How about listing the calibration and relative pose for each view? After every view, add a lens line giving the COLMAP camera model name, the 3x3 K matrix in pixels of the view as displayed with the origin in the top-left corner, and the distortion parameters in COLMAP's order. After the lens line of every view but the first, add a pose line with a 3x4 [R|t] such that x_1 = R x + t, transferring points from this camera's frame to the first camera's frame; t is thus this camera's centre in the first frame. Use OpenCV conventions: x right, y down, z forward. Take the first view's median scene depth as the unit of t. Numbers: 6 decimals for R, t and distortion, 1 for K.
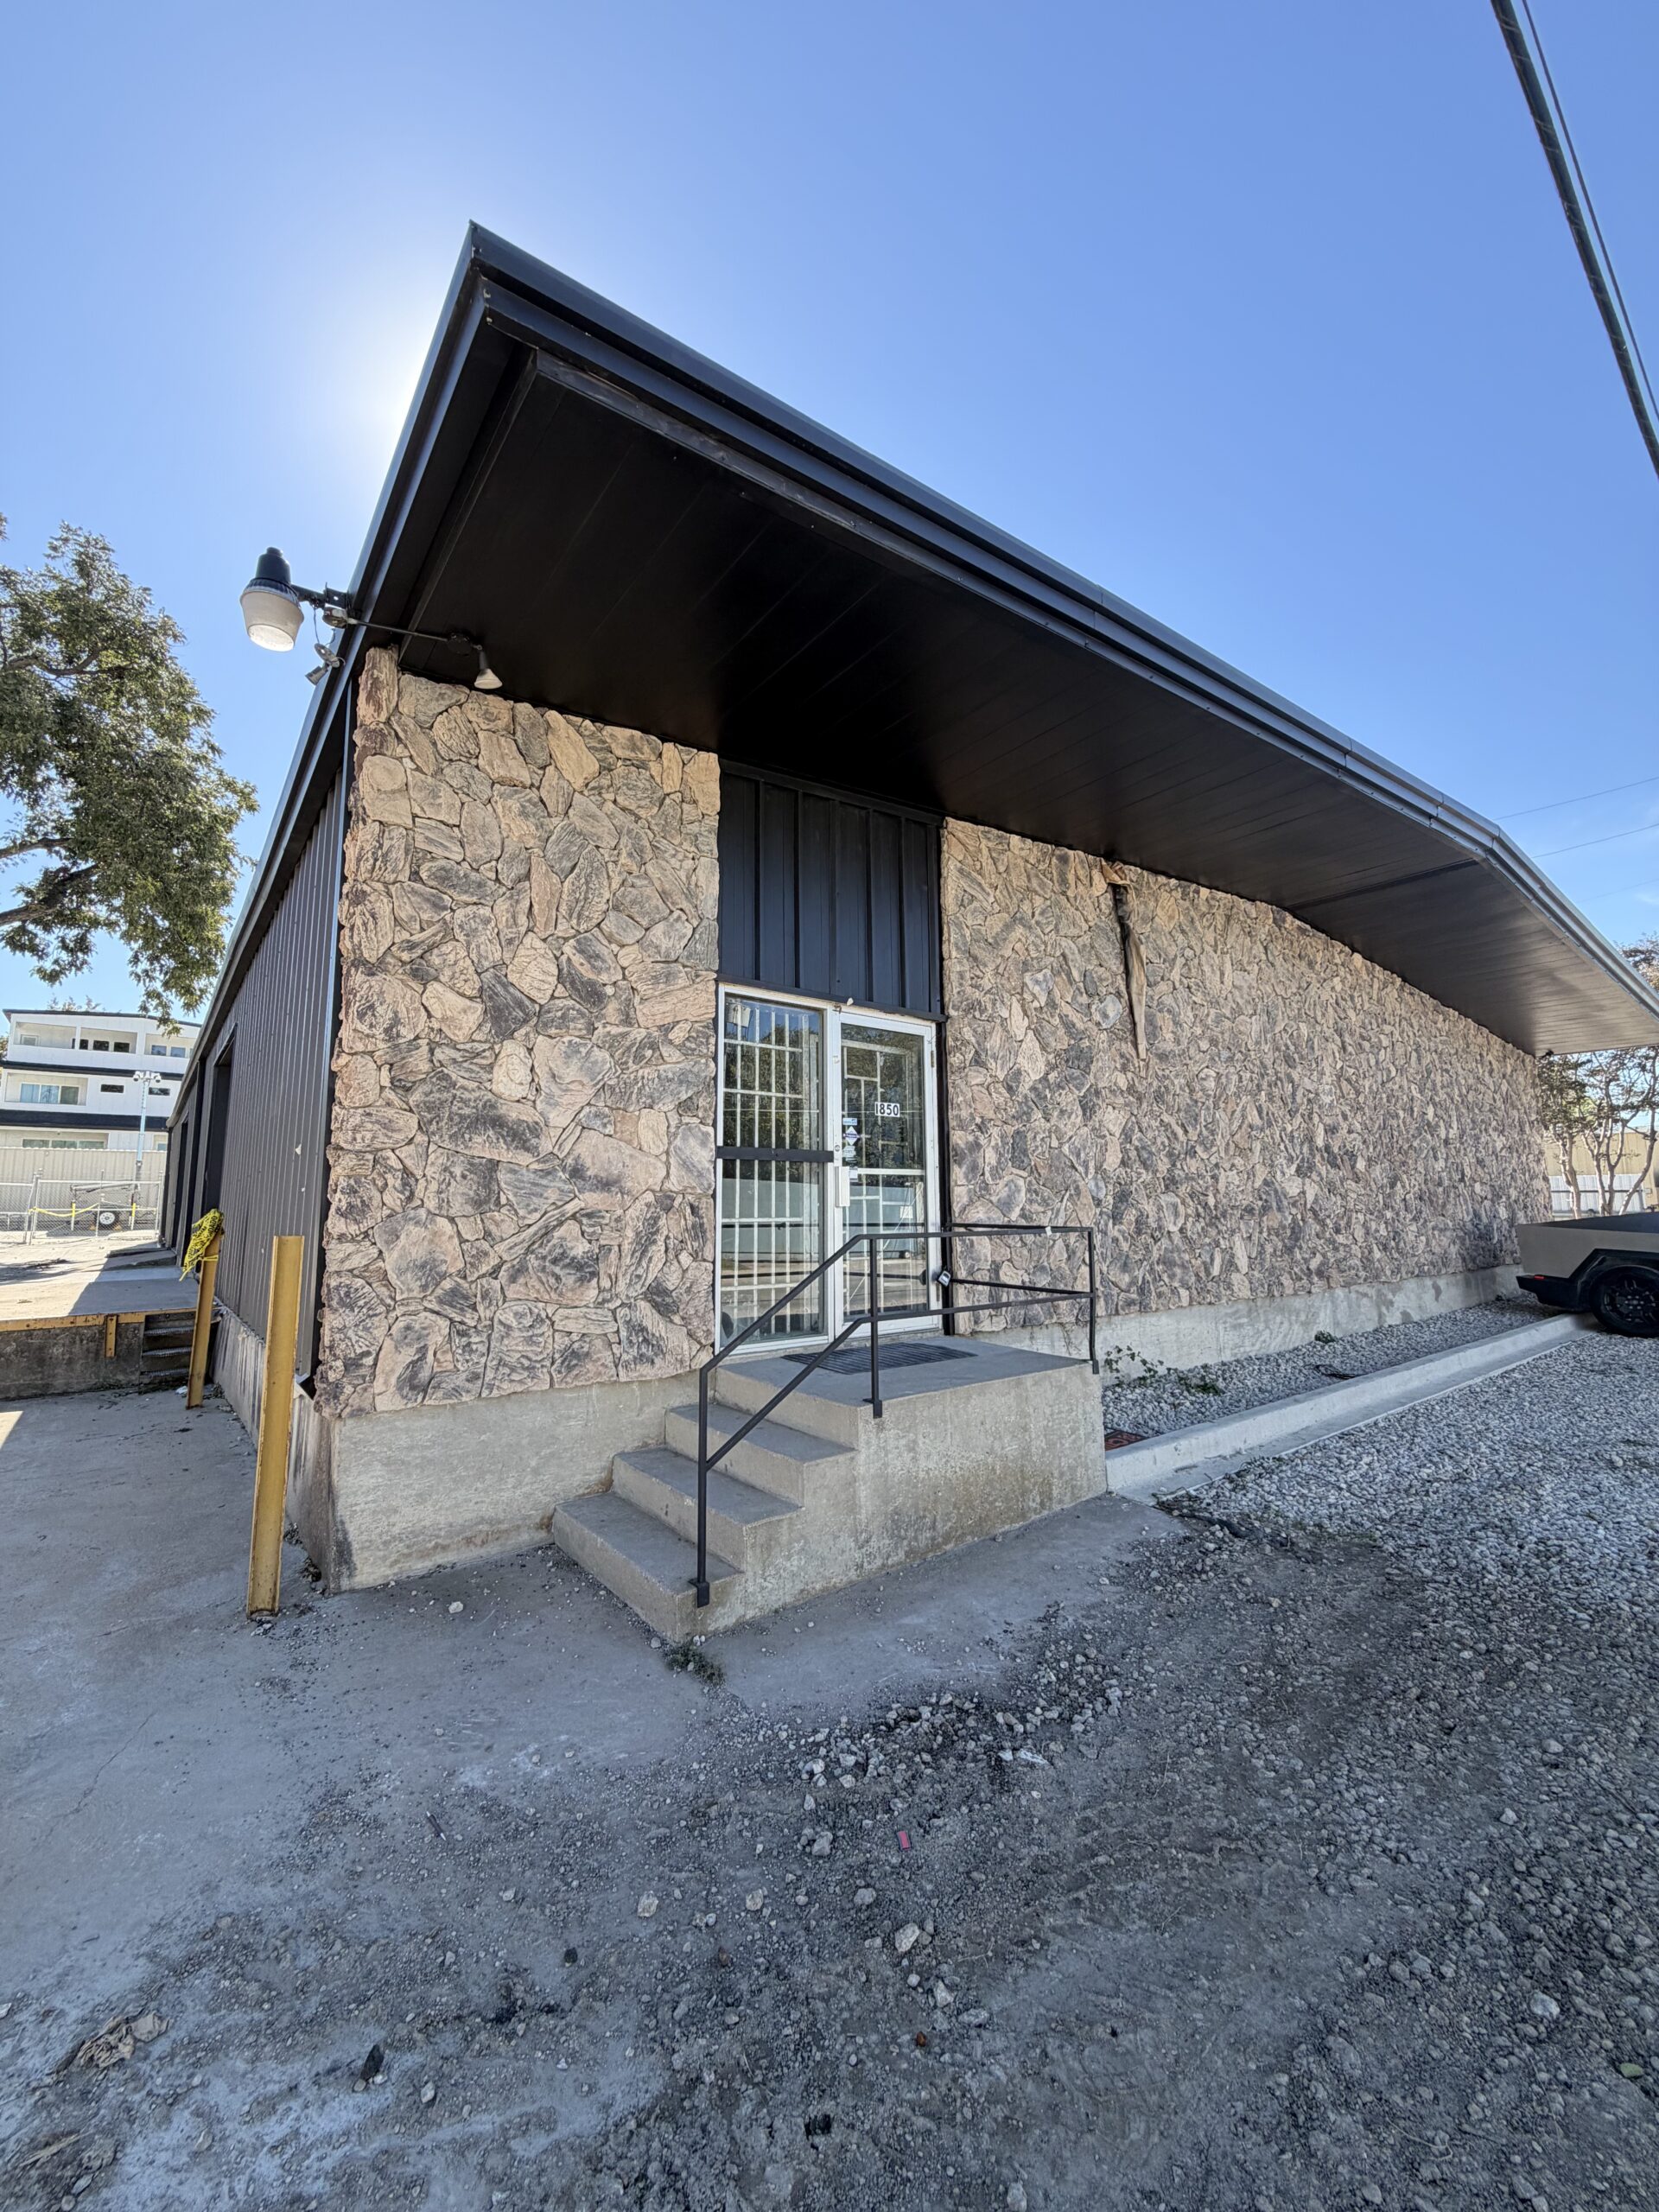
lens RADIAL K [[881.6, 0, 819.1], [0, 881.6, 1097.3], [0, 0, 1]] dist [0.000508, 0.001000]
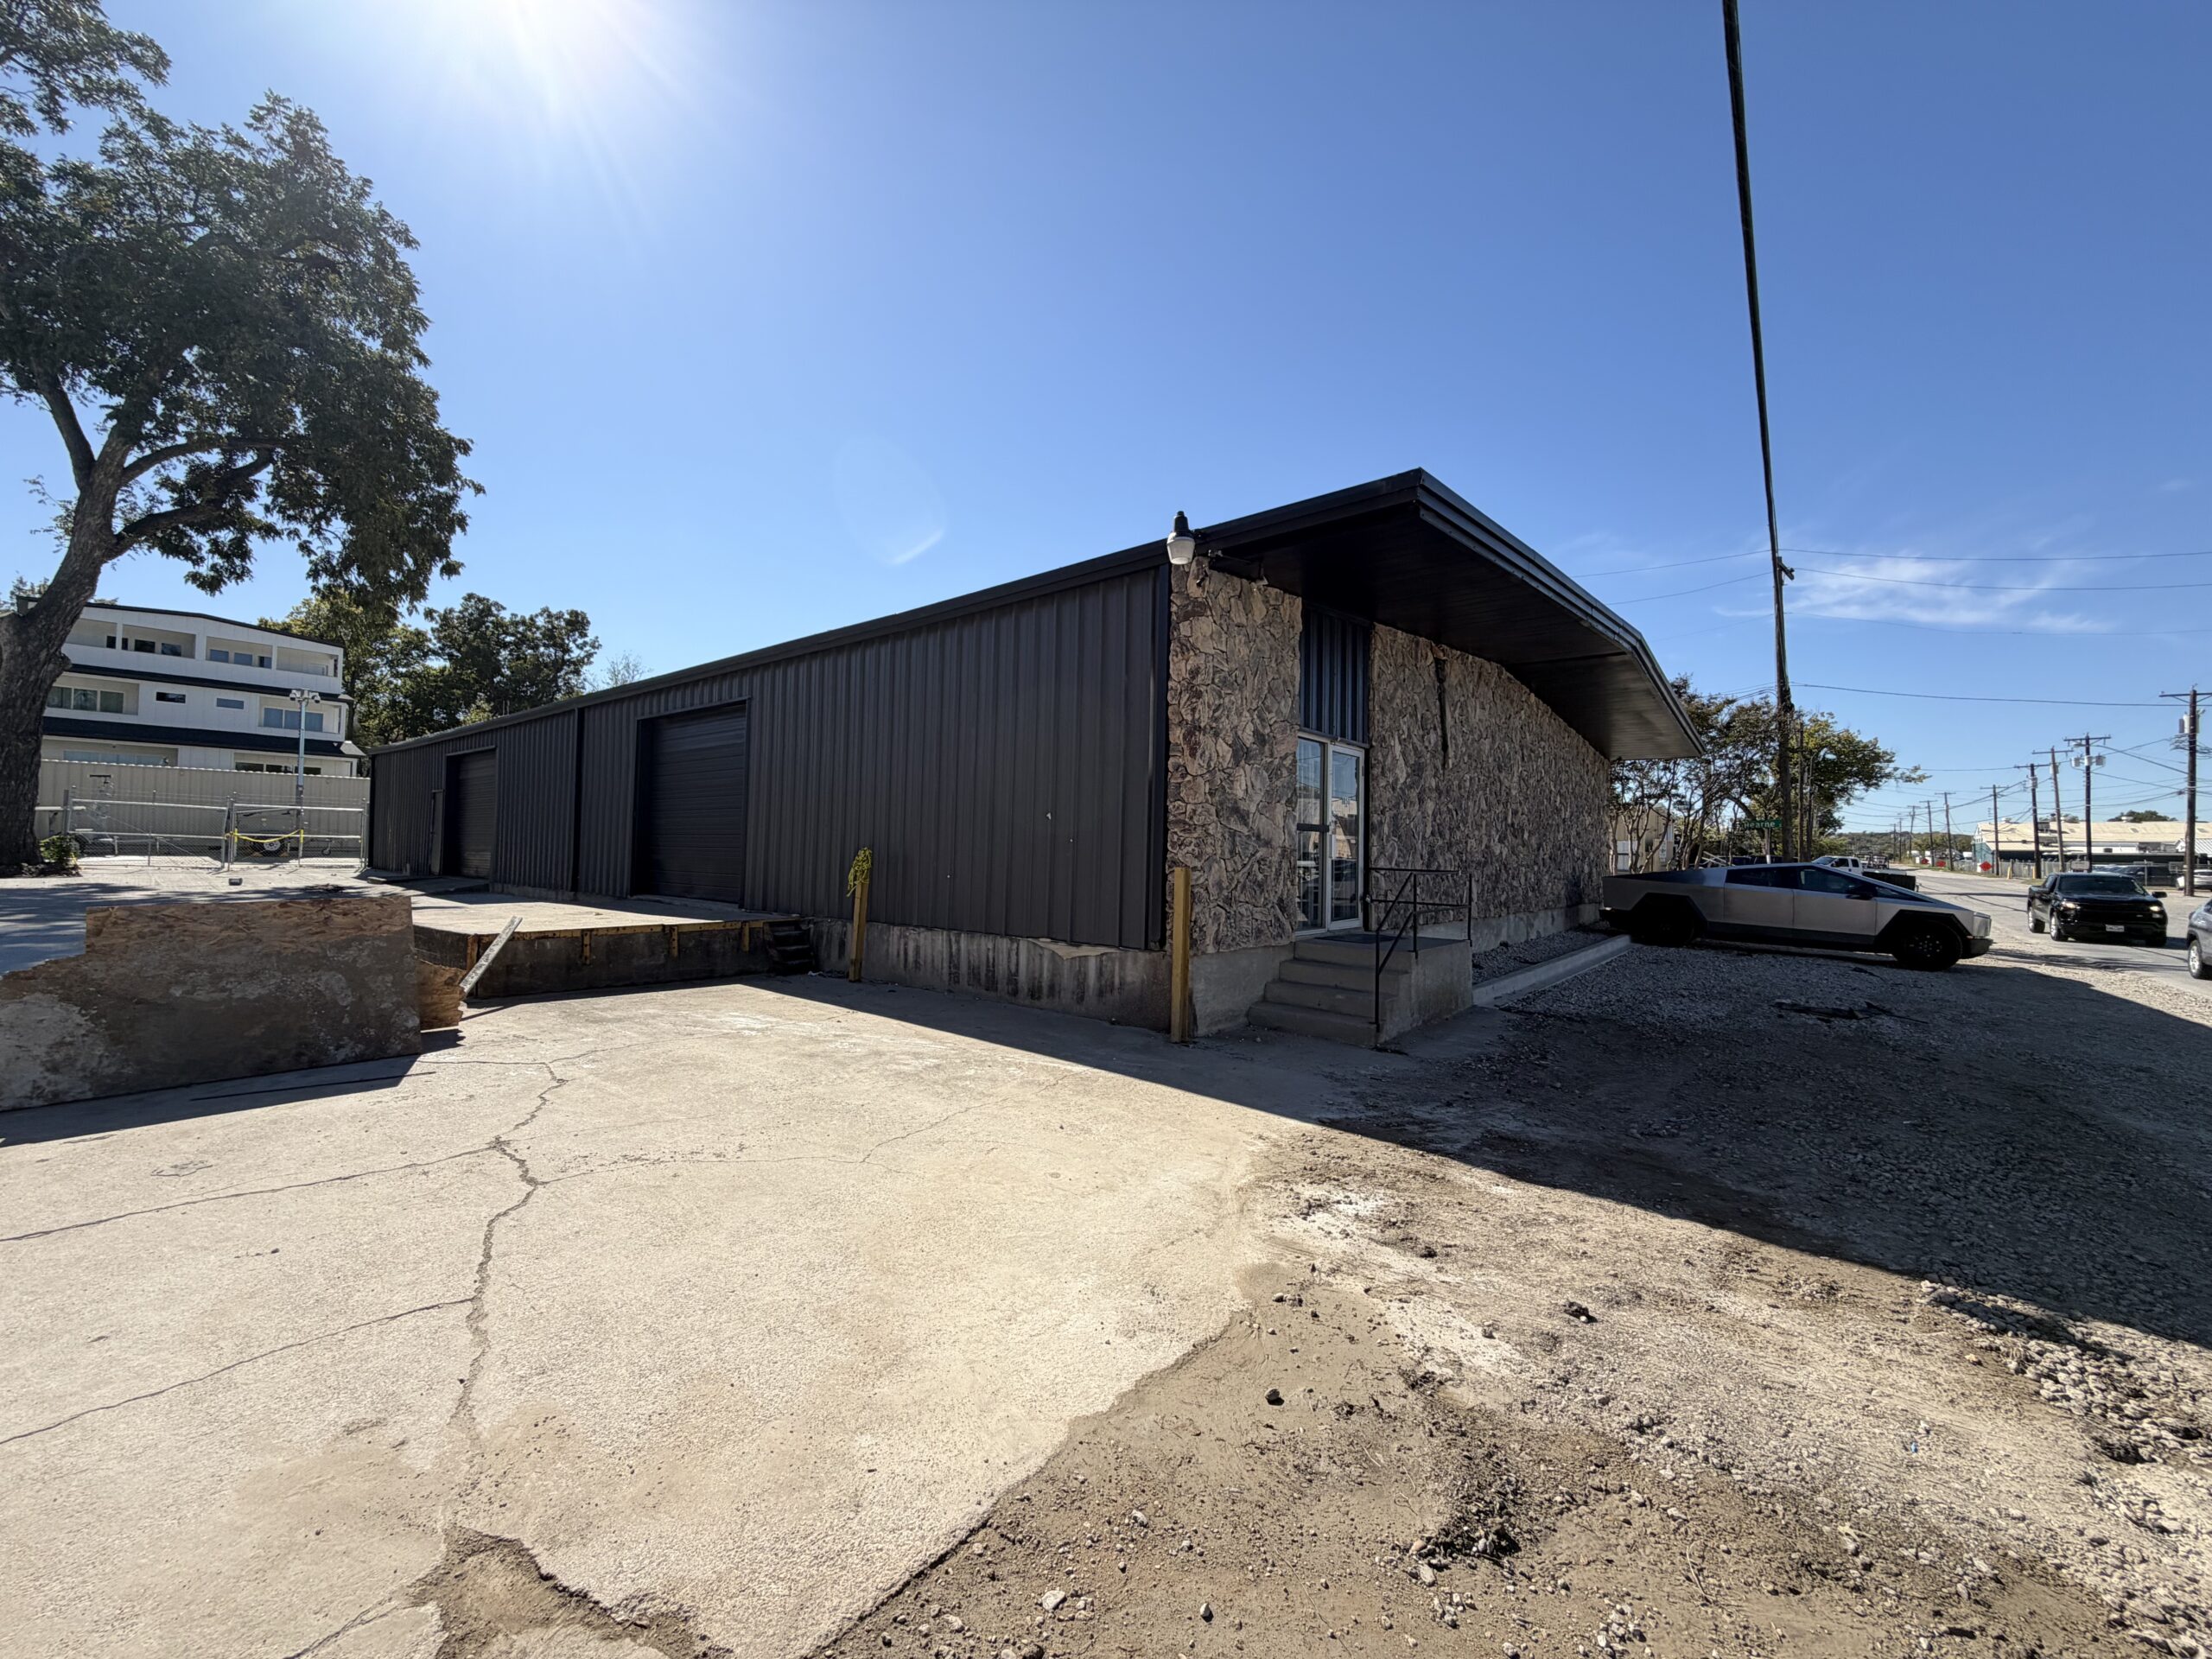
lens RADIAL K [[881.6, 0, 1090.1], [0, 881.6, 827.8], [0, 0, 1]] dist [0.000508, 0.001000]
pose [[0.977687, 0.030196, 0.207887, -0.462531], [-0.050138, 0.994557, 0.091334, -0.040378], [-0.203998, -0.099719, 0.973879, -0.346826]]
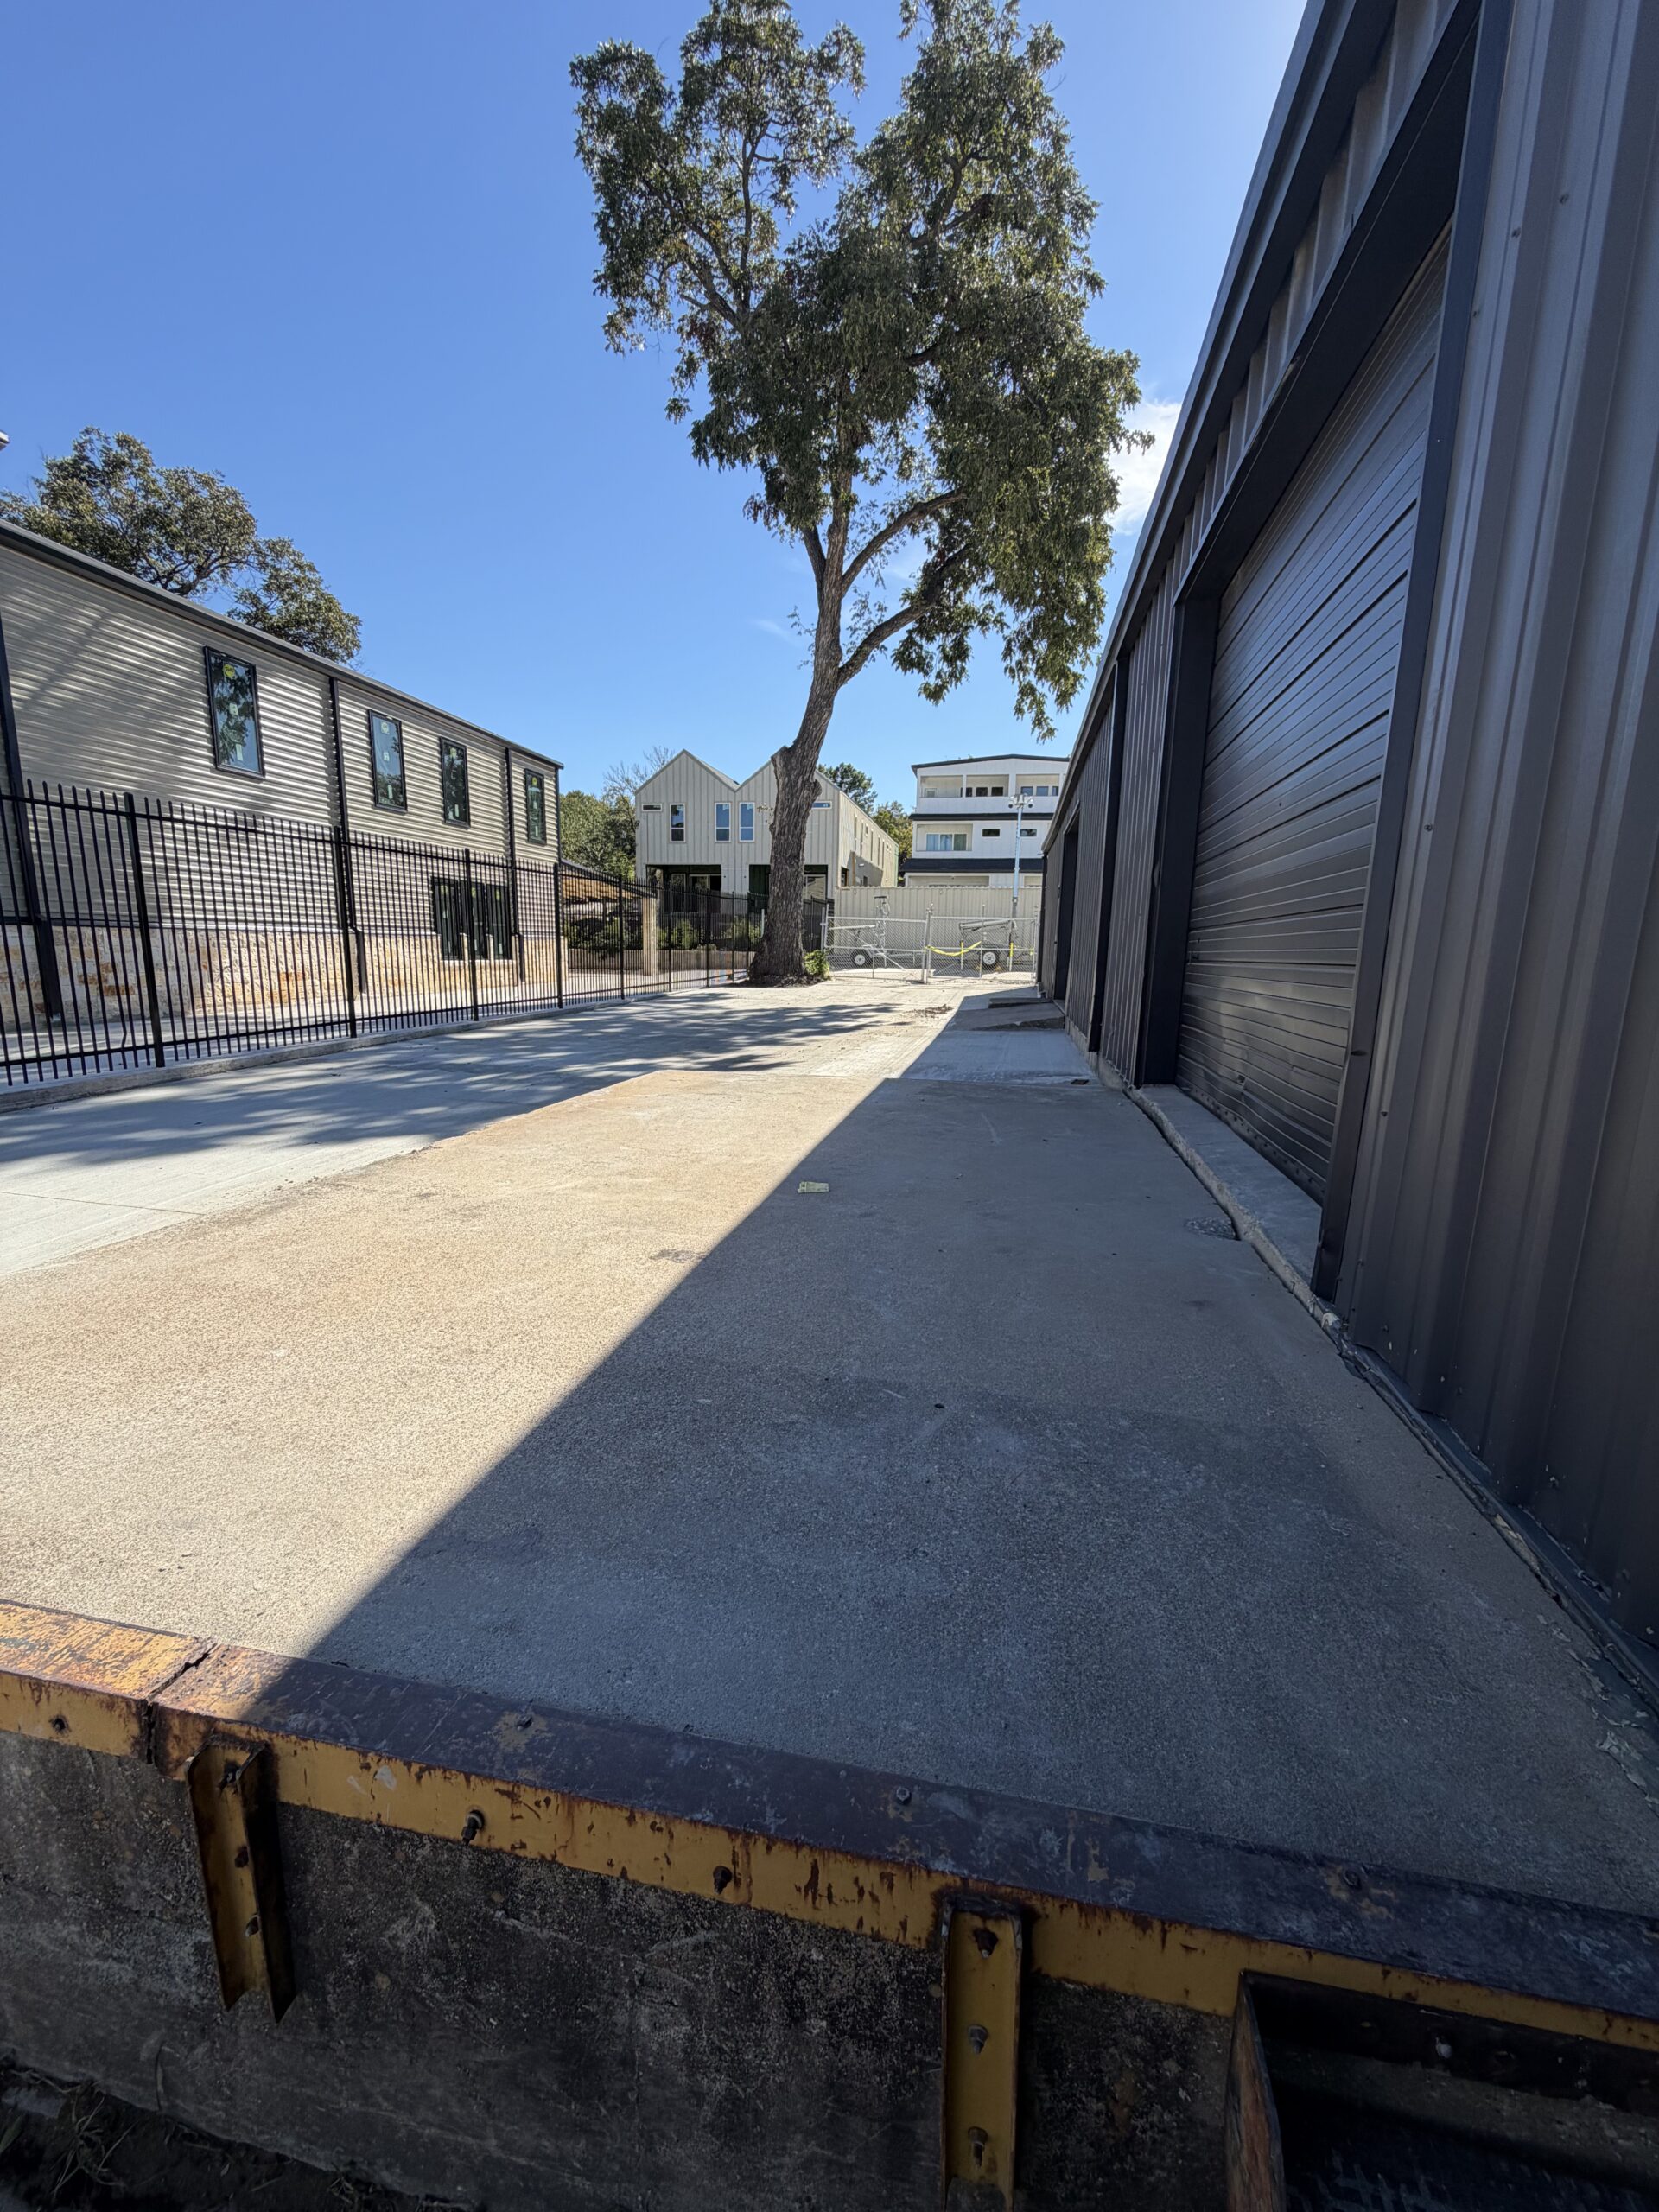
lens RADIAL K [[881.6, 0, 819.1], [0, 881.6, 1097.3], [0, 0, 1]] dist [0.000508, 0.001000]
pose [[0.648469, 0.145141, -0.747277, -0.607182], [0.072183, 0.965508, 0.250167, 0.095956], [0.757811, -0.216166, 0.615625, 0.761512]]
